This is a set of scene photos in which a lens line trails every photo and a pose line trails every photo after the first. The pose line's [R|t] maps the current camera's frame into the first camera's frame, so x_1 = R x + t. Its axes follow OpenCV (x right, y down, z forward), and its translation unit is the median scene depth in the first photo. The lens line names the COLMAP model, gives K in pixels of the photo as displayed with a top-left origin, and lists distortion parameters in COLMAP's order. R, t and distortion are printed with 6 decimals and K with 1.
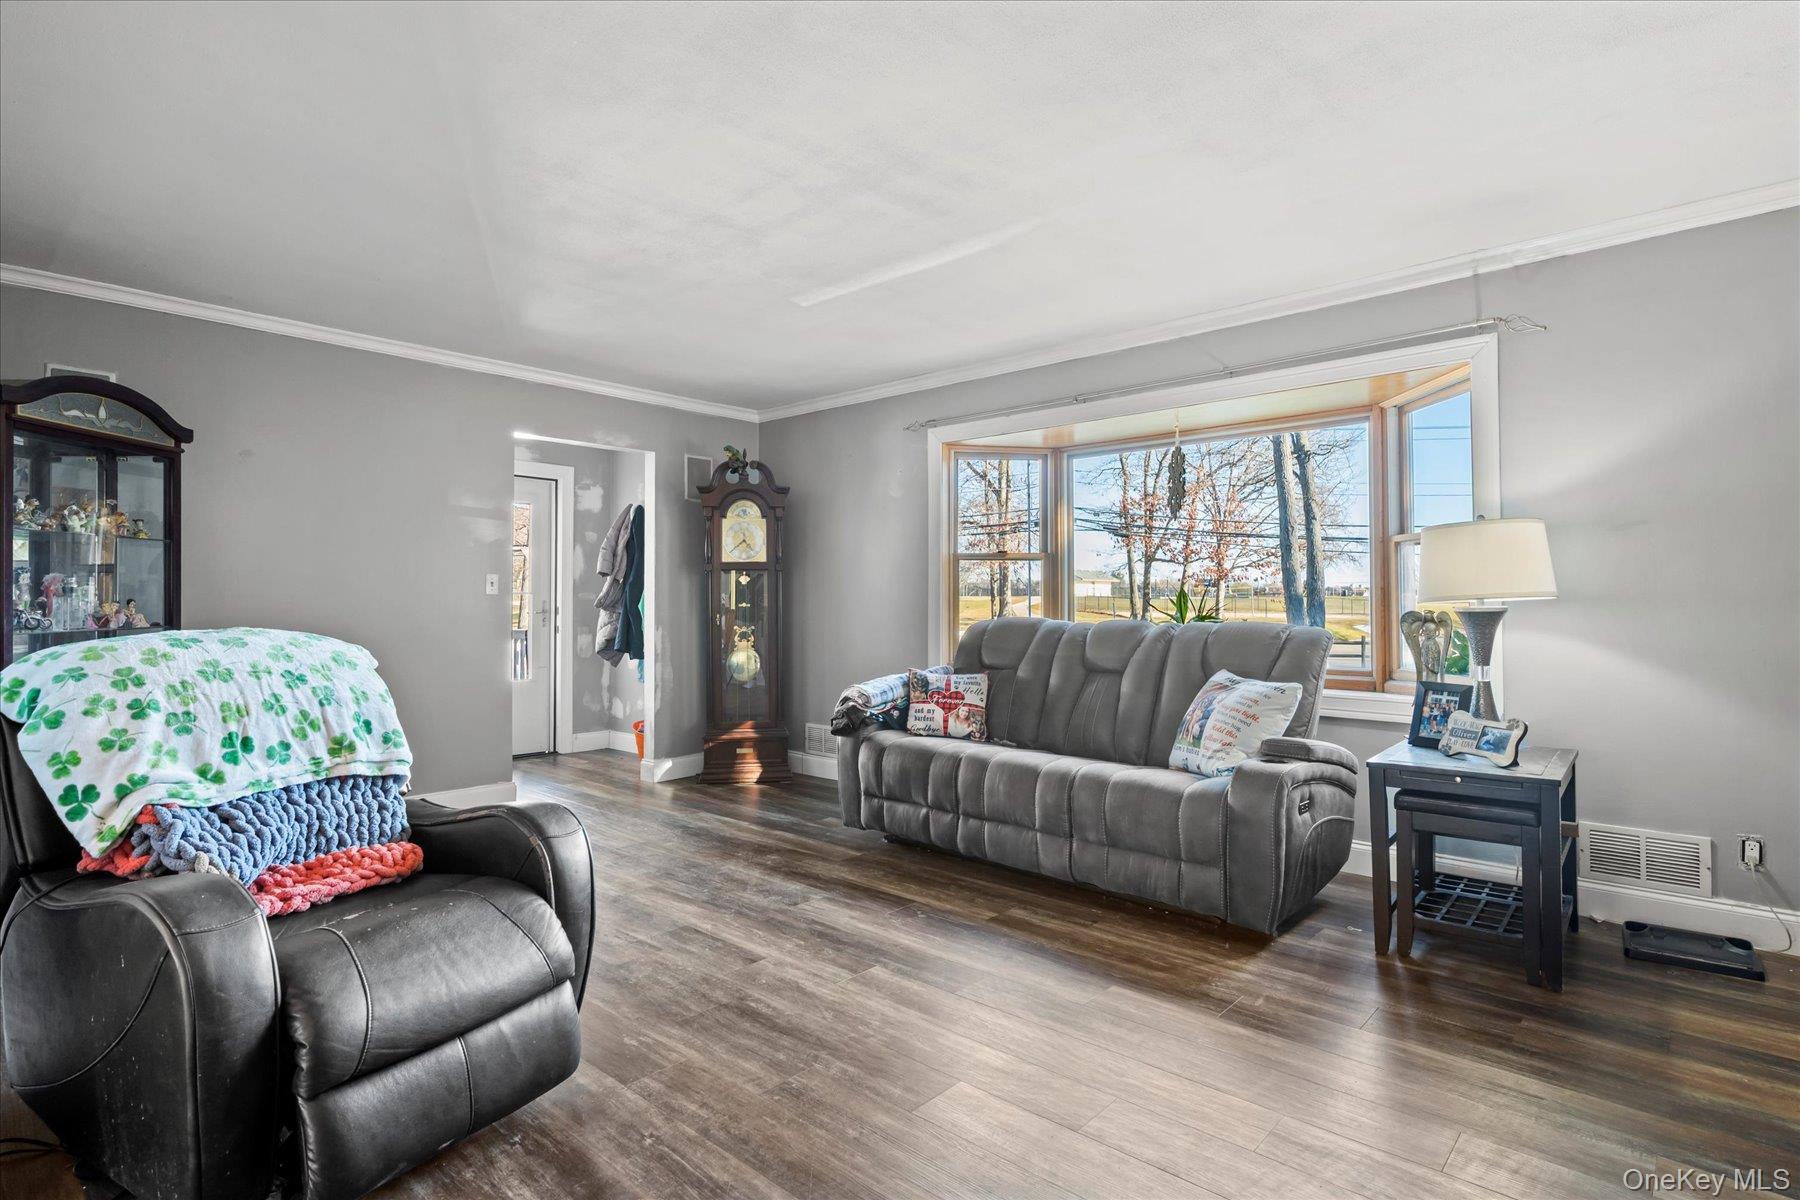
lens RADIAL K [[946.2, 0, 900.9], [0, 946.2, 589.6], [0, 0, 1]] dist [-0.005995, -0.001746]
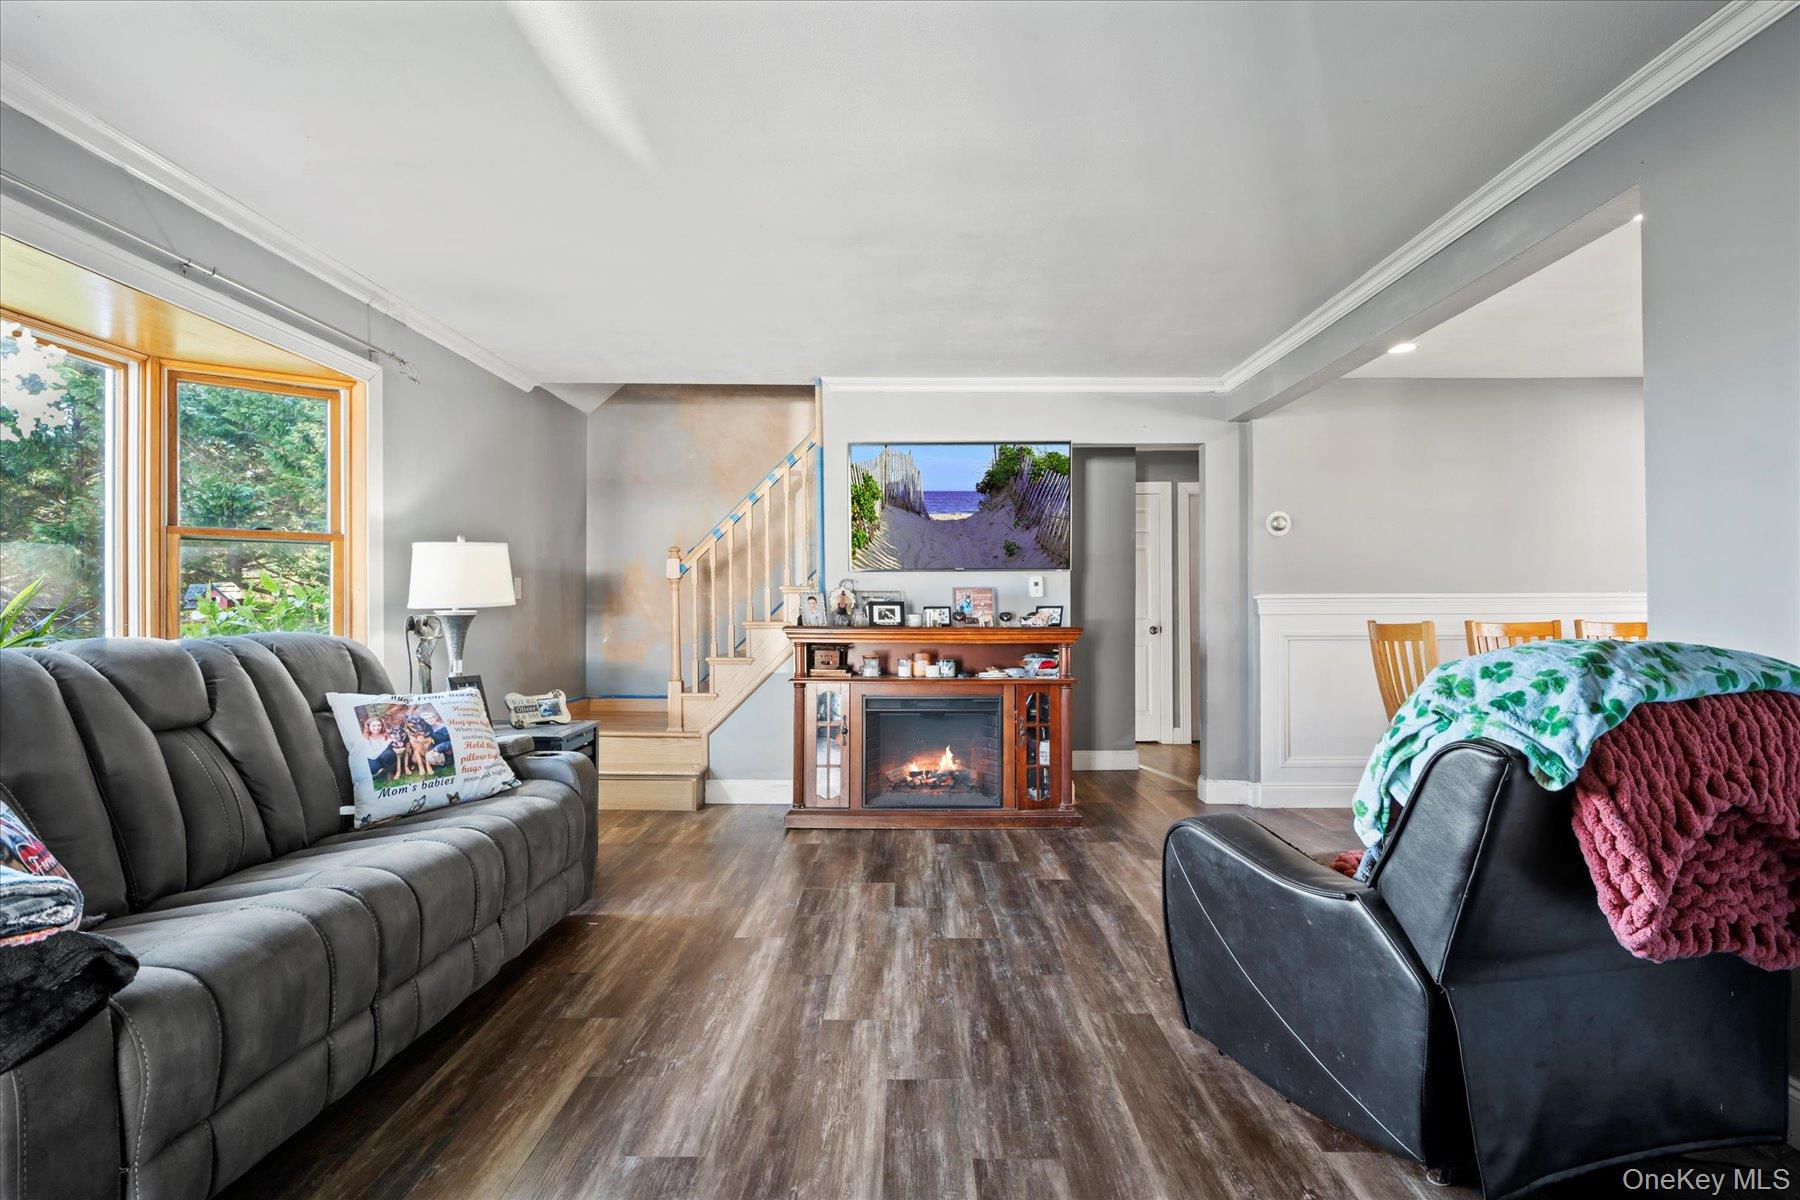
lens RADIAL K [[915.1, 0, 902.2], [0, 915.1, 613.8], [0, 0, 1]] dist [0.001478, -0.000183]
pose [[-0.677639, -0.006742, 0.735364, -0.667561], [-0.012613, 0.999917, -0.002455, 0.019566], [-0.735287, -0.010939, -0.677668, 1.457478]]
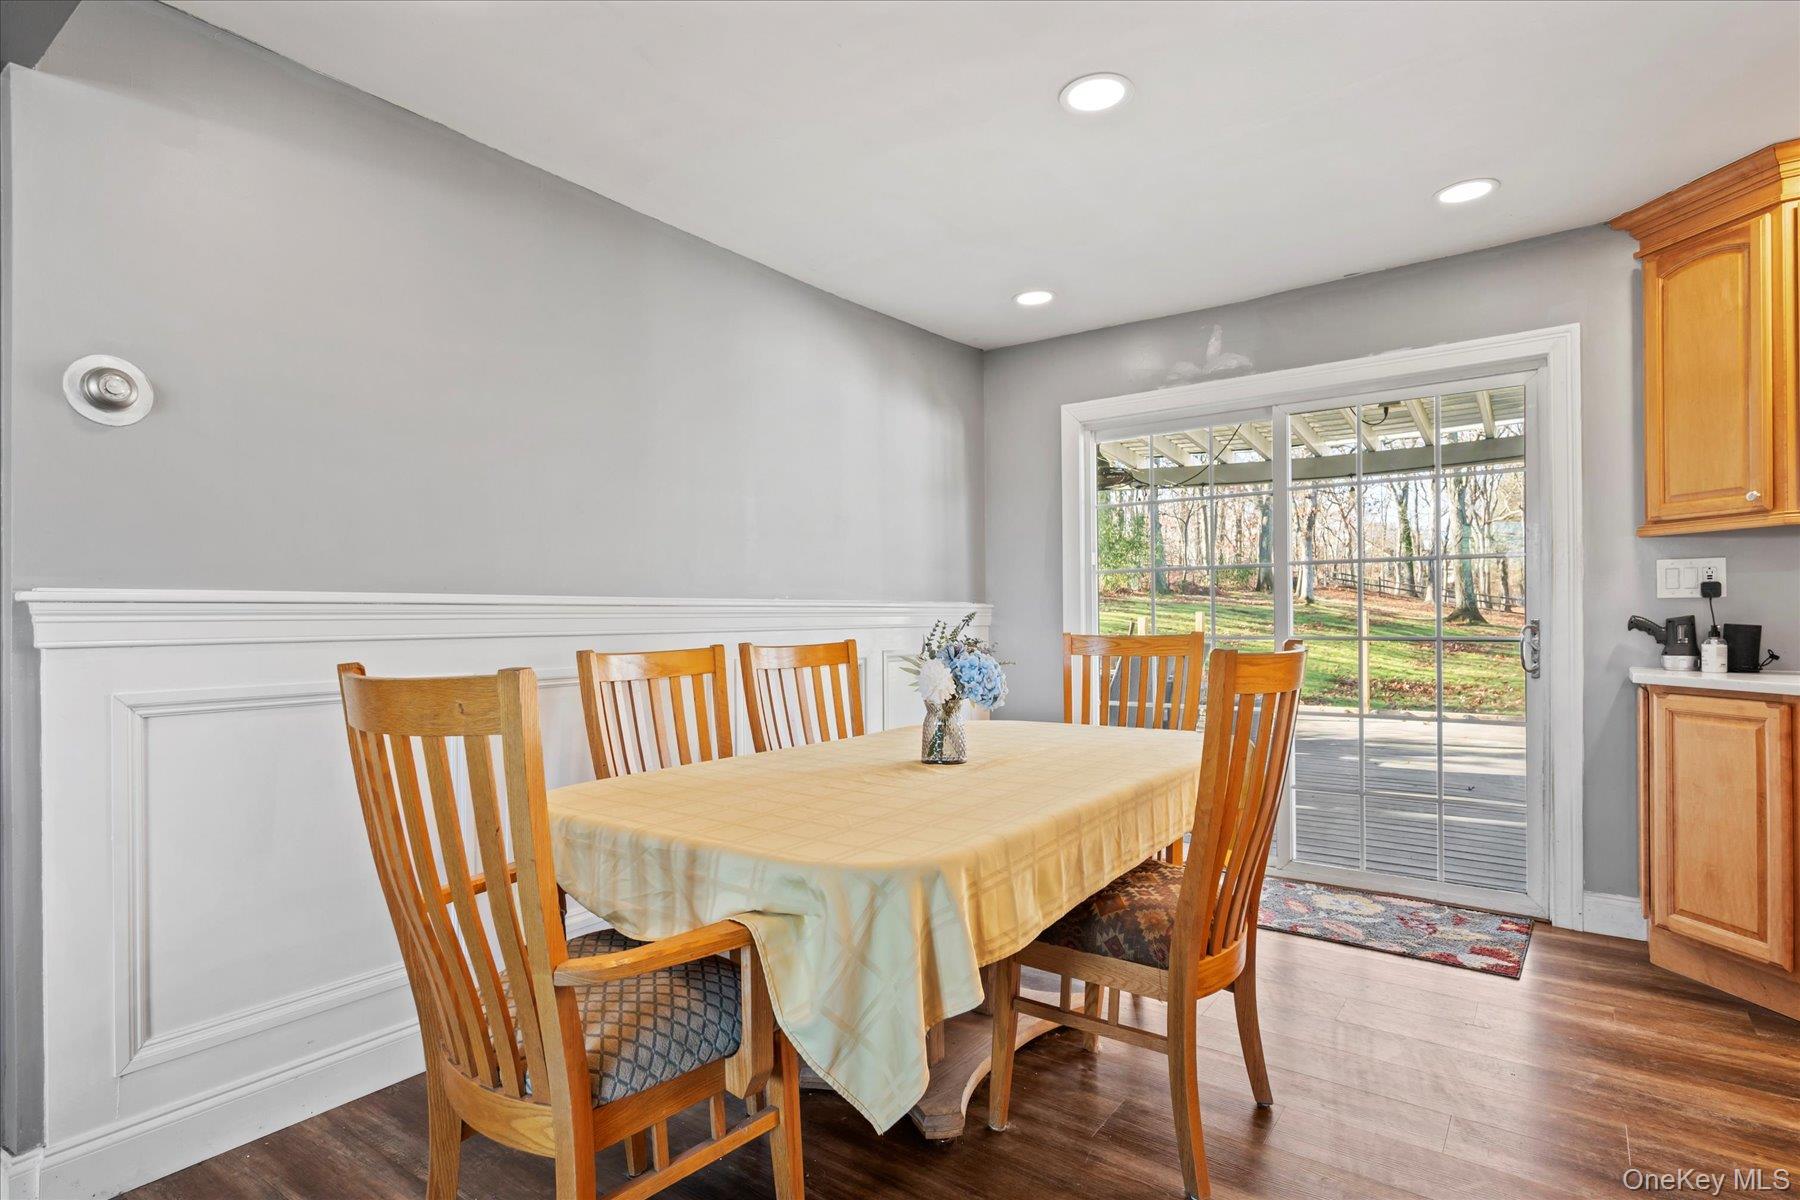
lens RADIAL K [[915.1, 0, 902.2], [0, 915.1, 613.8], [0, 0, 1]] dist [0.001478, -0.000183]
pose [[-0.993925, 0.002548, -0.110032, -0.642384], [0.005005, 0.999744, -0.022057, 0.018208], [0.109947, -0.022474, -0.993683, 1.379111]]
